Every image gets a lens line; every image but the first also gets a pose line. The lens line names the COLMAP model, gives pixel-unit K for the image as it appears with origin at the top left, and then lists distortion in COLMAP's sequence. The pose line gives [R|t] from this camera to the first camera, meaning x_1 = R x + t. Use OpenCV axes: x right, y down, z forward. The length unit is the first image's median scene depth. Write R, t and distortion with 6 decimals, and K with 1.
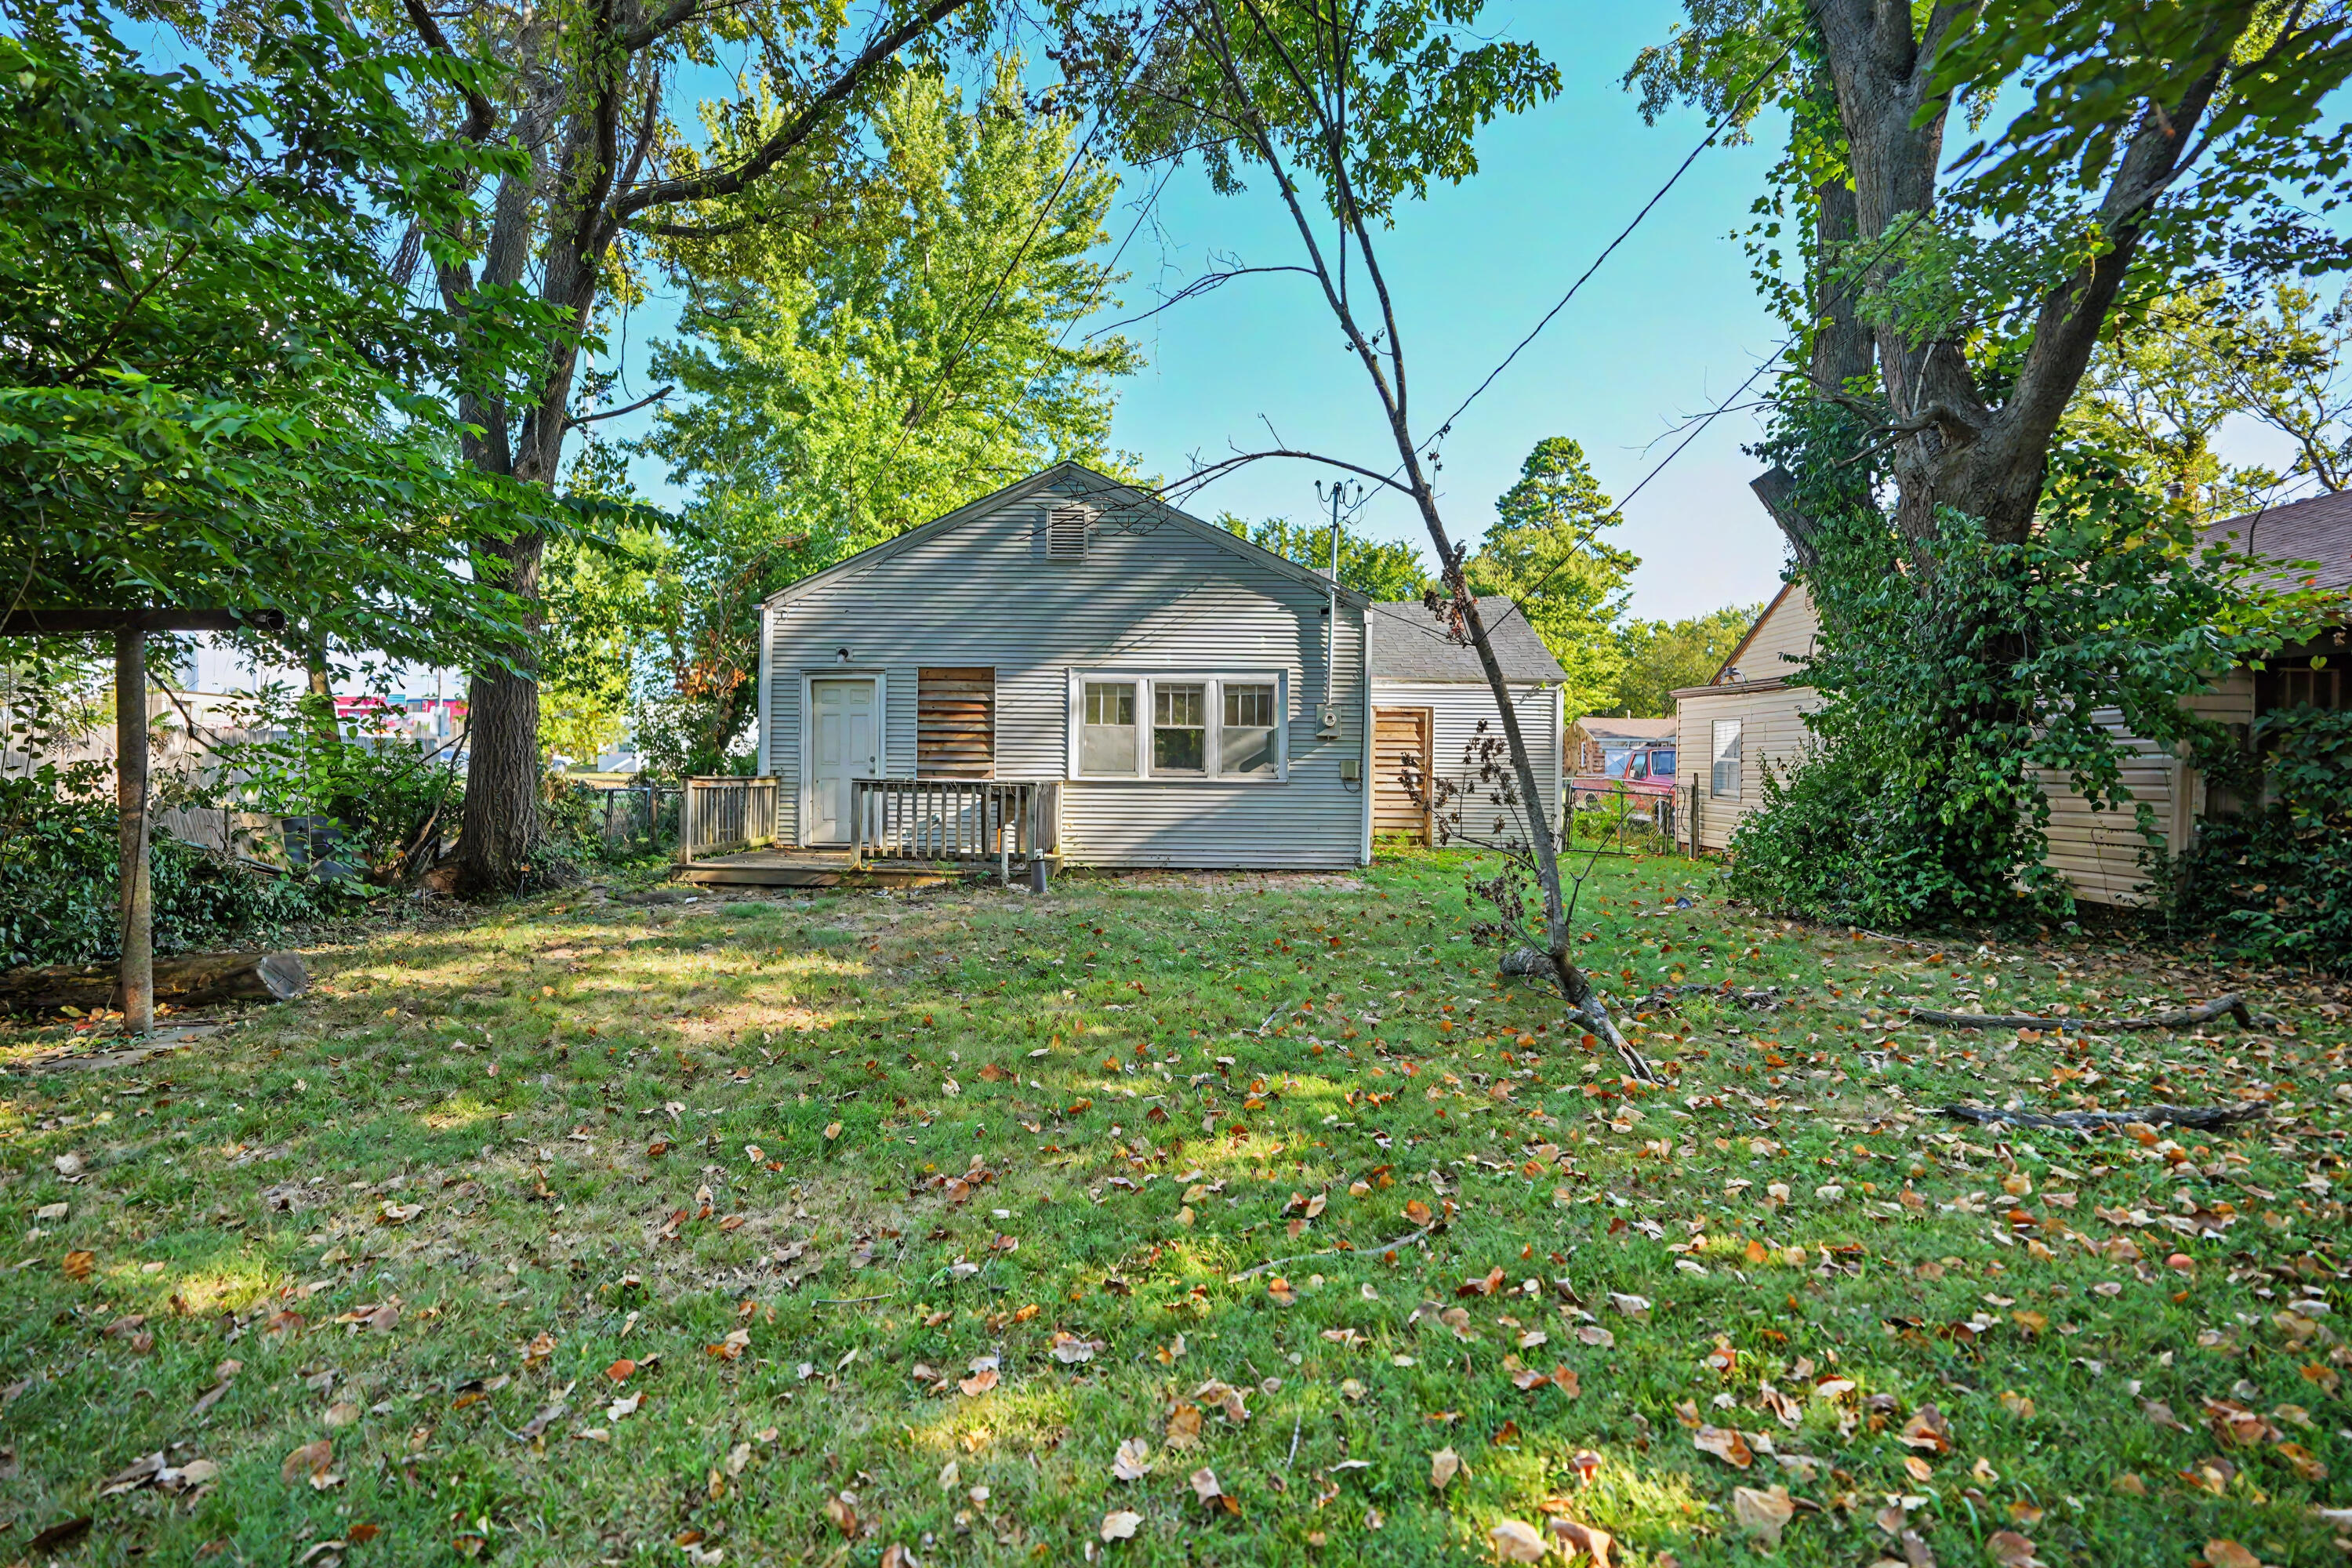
lens RADIAL K [[1084.9, 0, 1185.4], [0, 1084.9, 783.3], [0, 0, 1]] dist [-0.005508, 0.001282]
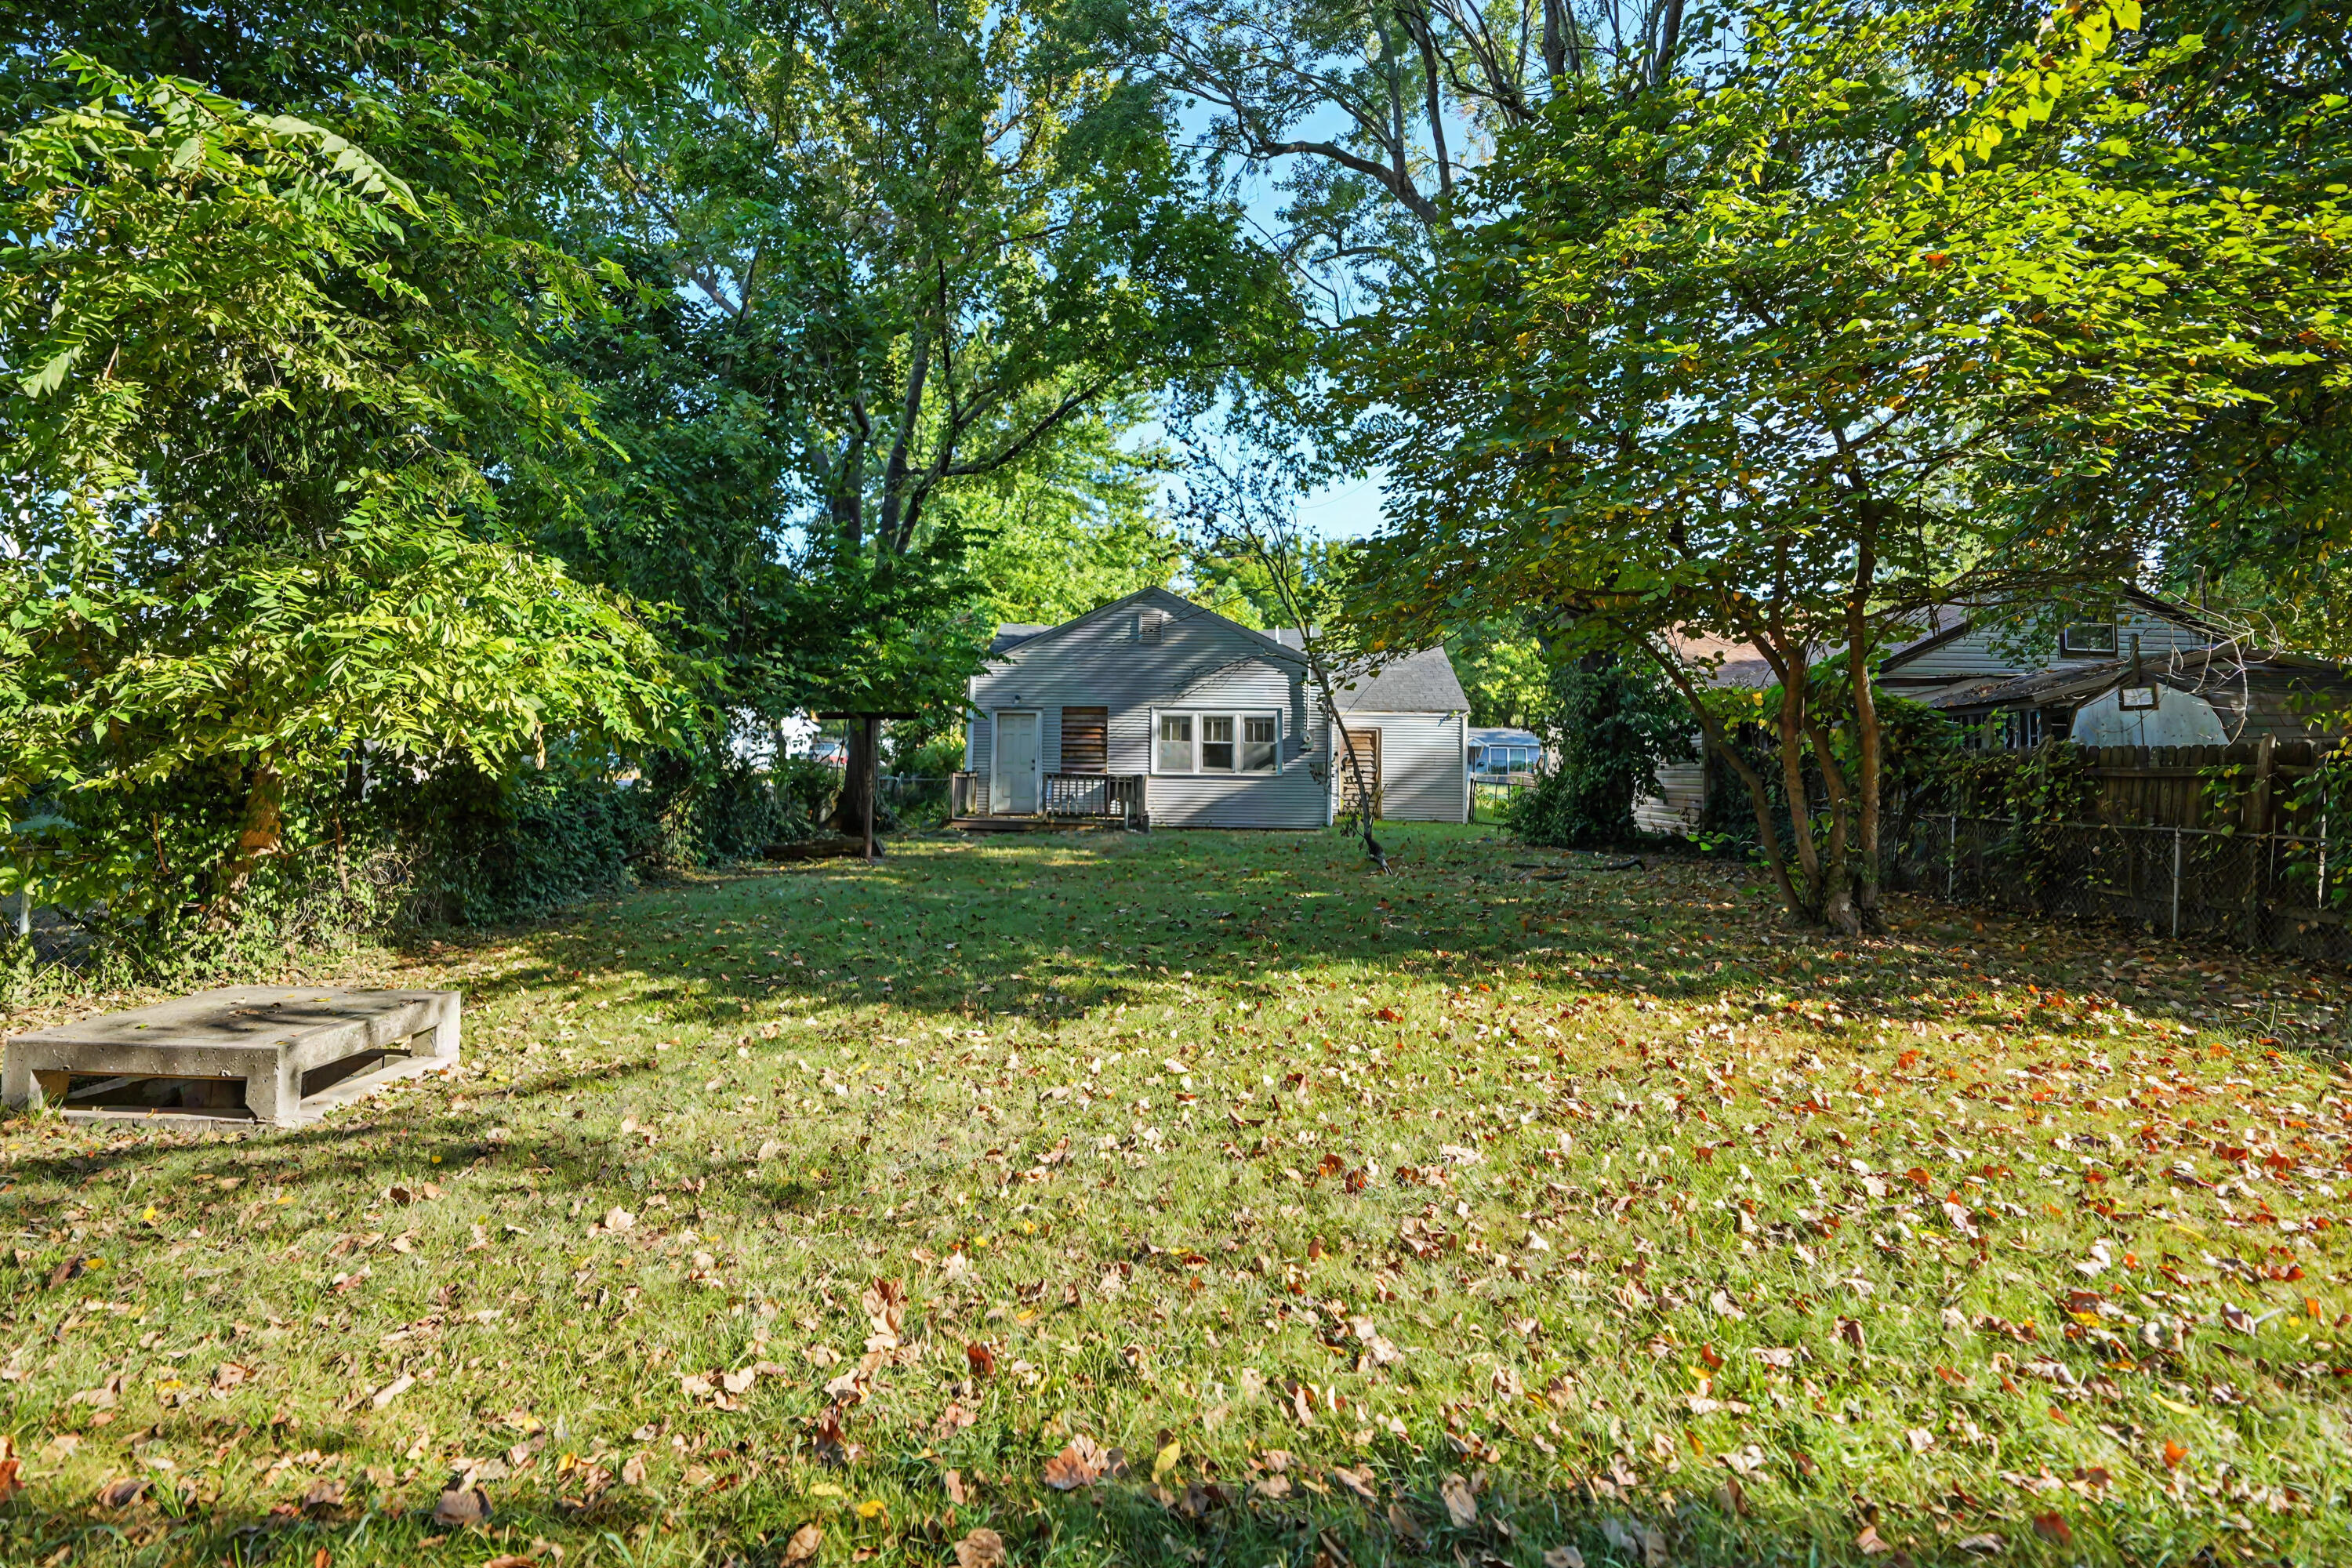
lens RADIAL K [[1084.9, 0, 1185.4], [0, 1084.9, 783.3], [0, 0, 1]] dist [-0.005508, 0.001282]
pose [[0.999854, 0.002638, -0.016870, -0.026885], [-0.002551, 0.999983, 0.005226, 0.001535], [0.016884, -0.005183, 0.999844, -0.658102]]
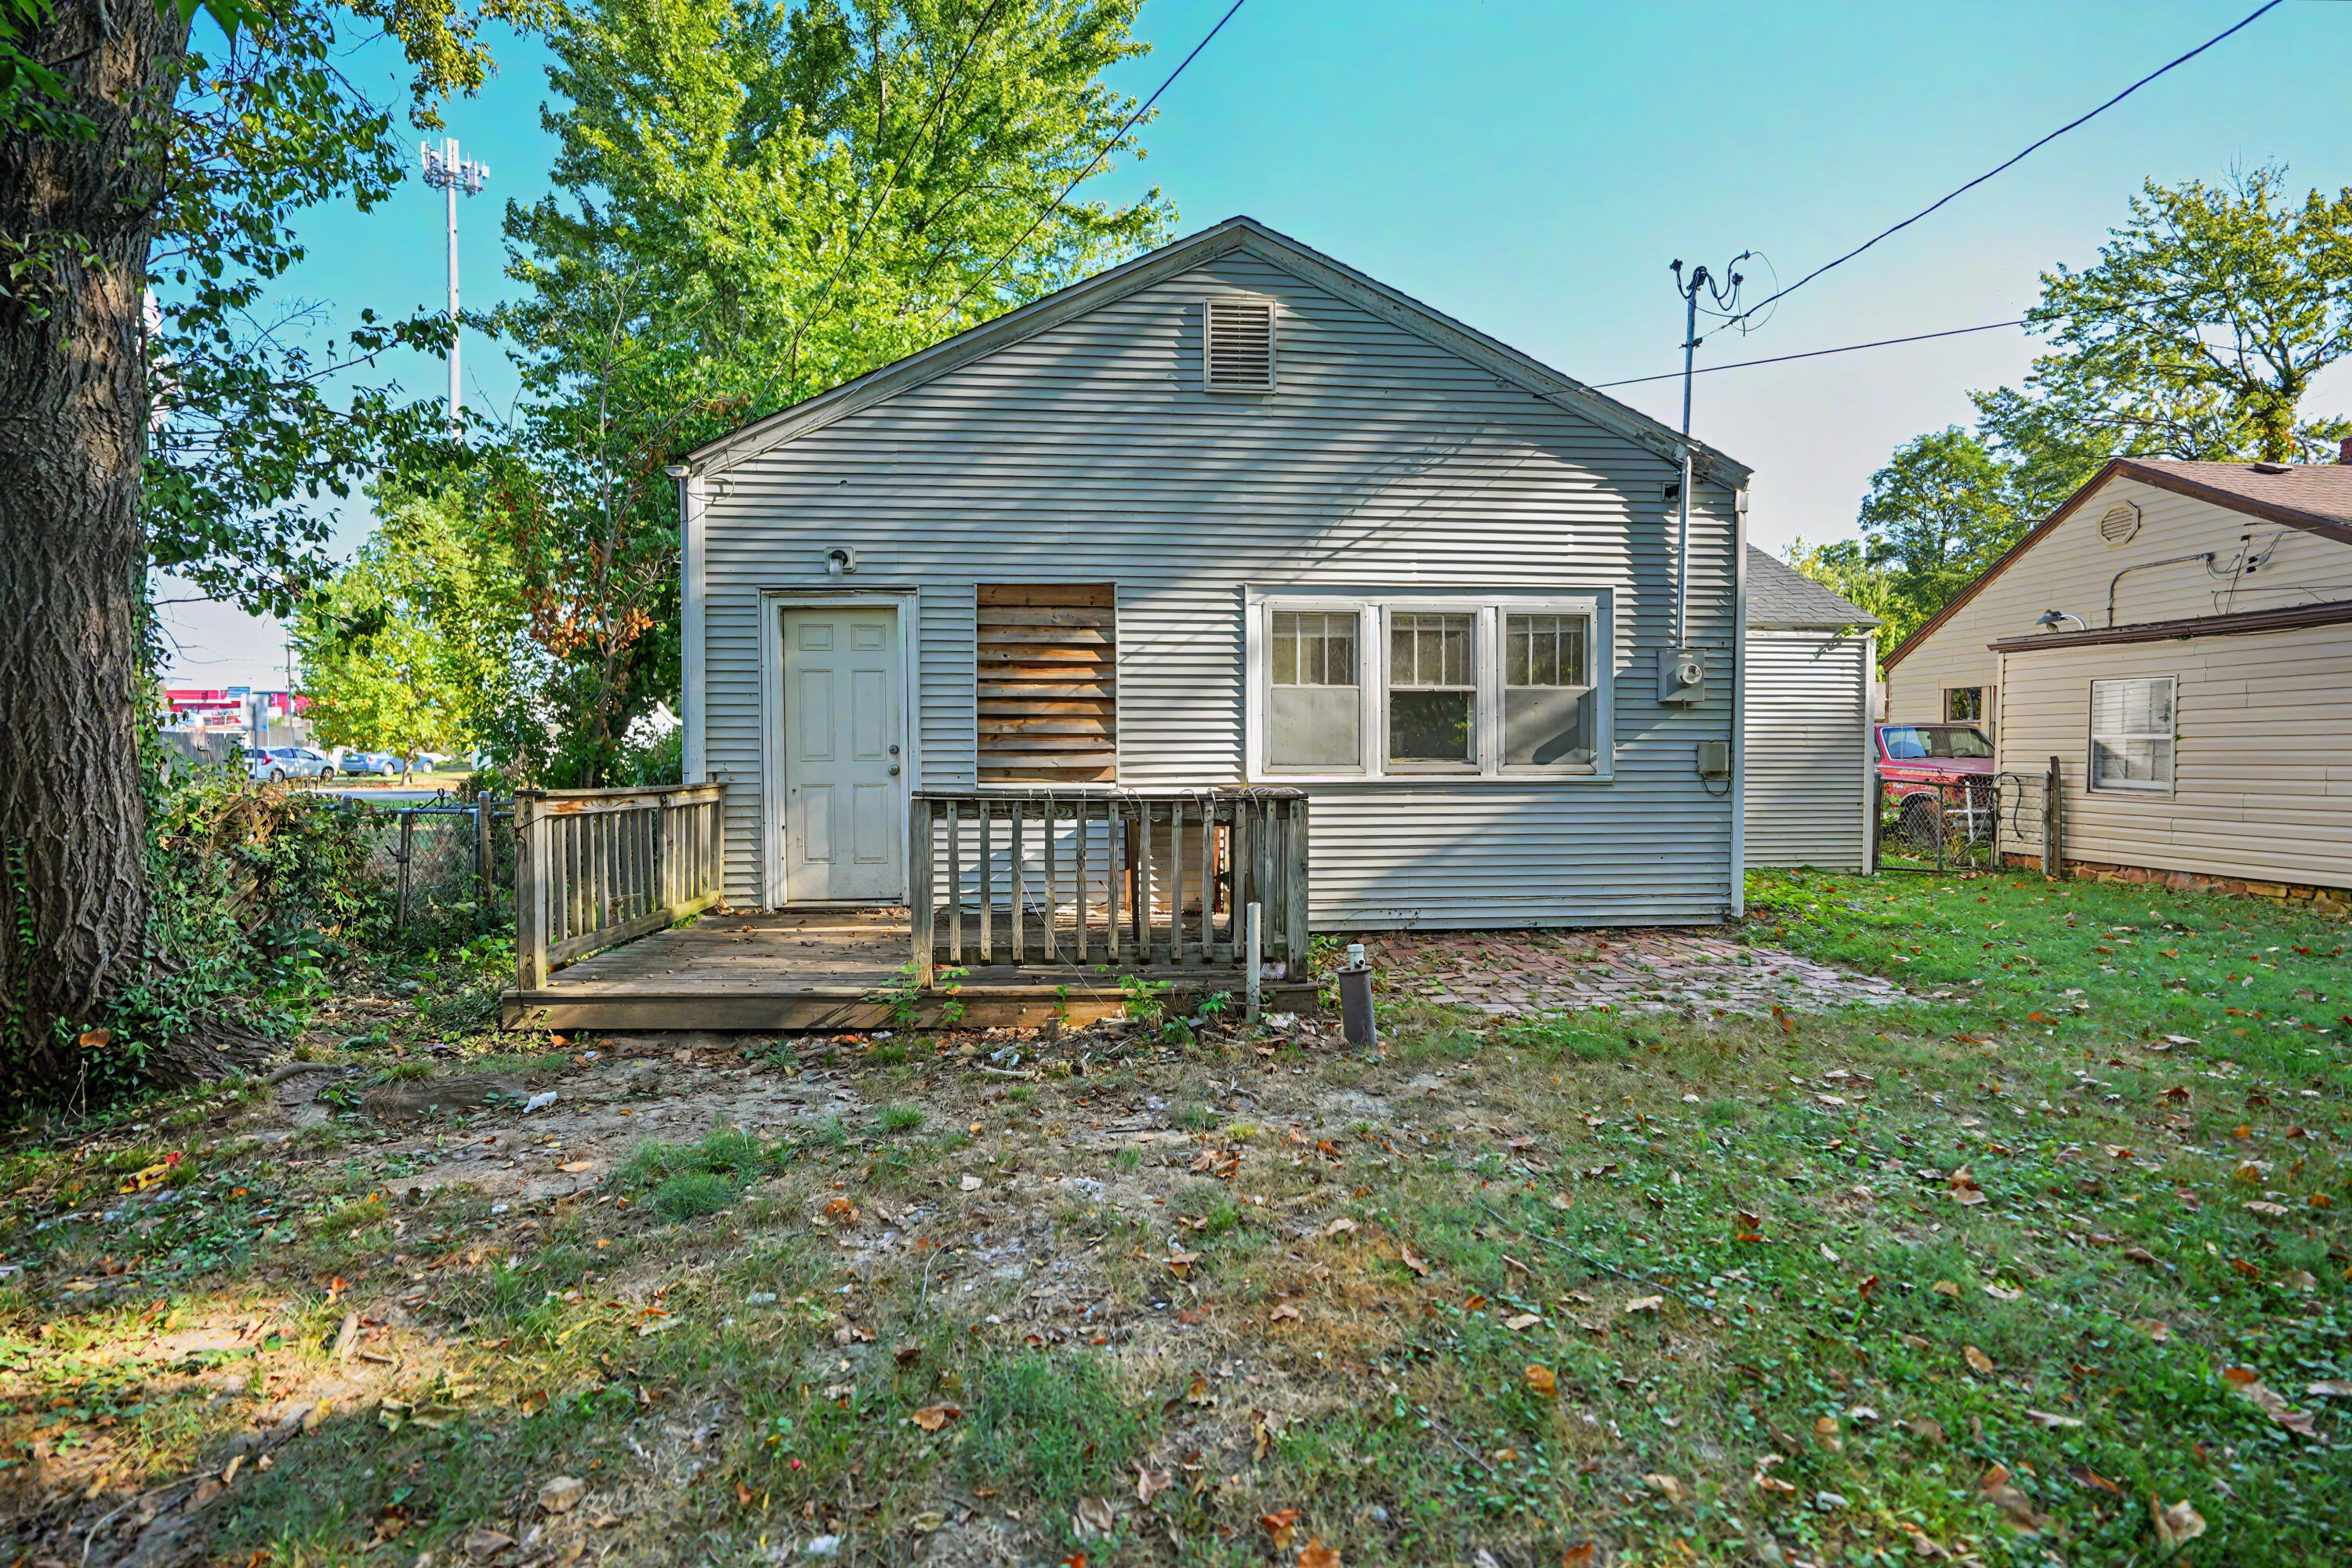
lens RADIAL K [[1060.4, 0, 1176.6], [0, 1060.4, 791.8], [0, 0, 1]] dist [-0.007843, 0.000661]
pose [[0.996708, -0.015211, 0.079633, -0.187978], [0.013710, 0.999719, 0.019361, -0.009301], [-0.079905, -0.018206, 0.996636, 0.445804]]
